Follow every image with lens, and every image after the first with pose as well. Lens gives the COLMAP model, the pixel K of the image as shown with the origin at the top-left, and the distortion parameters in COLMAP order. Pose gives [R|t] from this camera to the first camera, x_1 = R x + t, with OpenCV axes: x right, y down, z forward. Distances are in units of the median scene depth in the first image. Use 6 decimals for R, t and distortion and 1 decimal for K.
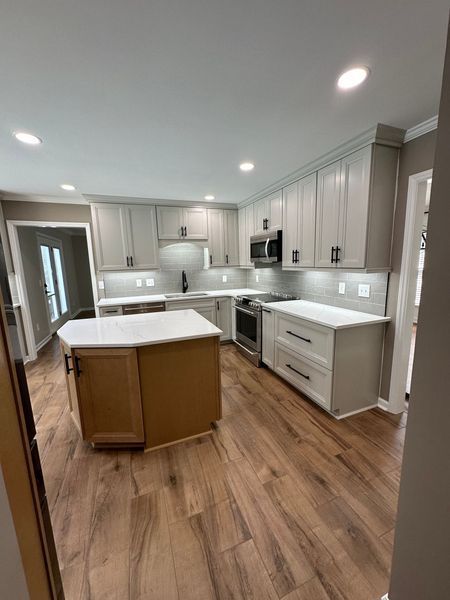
lens RADIAL K [[239.2, 0, 225.3], [0, 239.2, 299.9], [0, 0, 1]] dist [-0.002962, 0.000381]
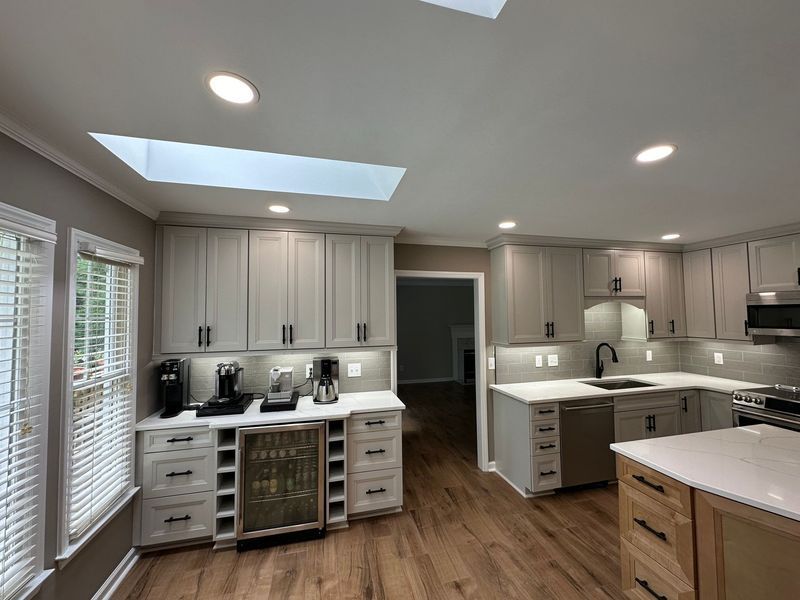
lens RADIAL K [[318.9, 0, 400.6], [0, 318.9, 299.7], [0, 0, 1]] dist [-0.002962, 0.000381]
pose [[0.991797, 0.010993, -0.127349, -0.662000], [-0.036318, 0.979469, -0.198297, -0.051506], [0.122554, 0.201295, 0.971834, 0.085472]]
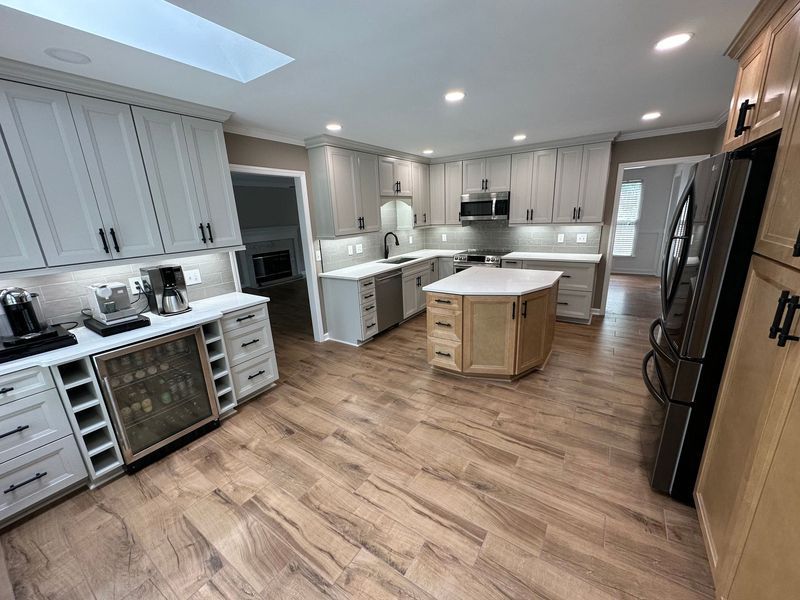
lens RADIAL K [[318.9, 0, 401.0], [0, 318.9, 300.1], [0, 0, 1]] dist [-0.002962, 0.000381]
pose [[0.820332, -0.160715, 0.548840, -0.890238], [0.111632, 0.986239, 0.121945, -0.017303], [-0.560886, -0.038767, 0.826985, 0.005726]]
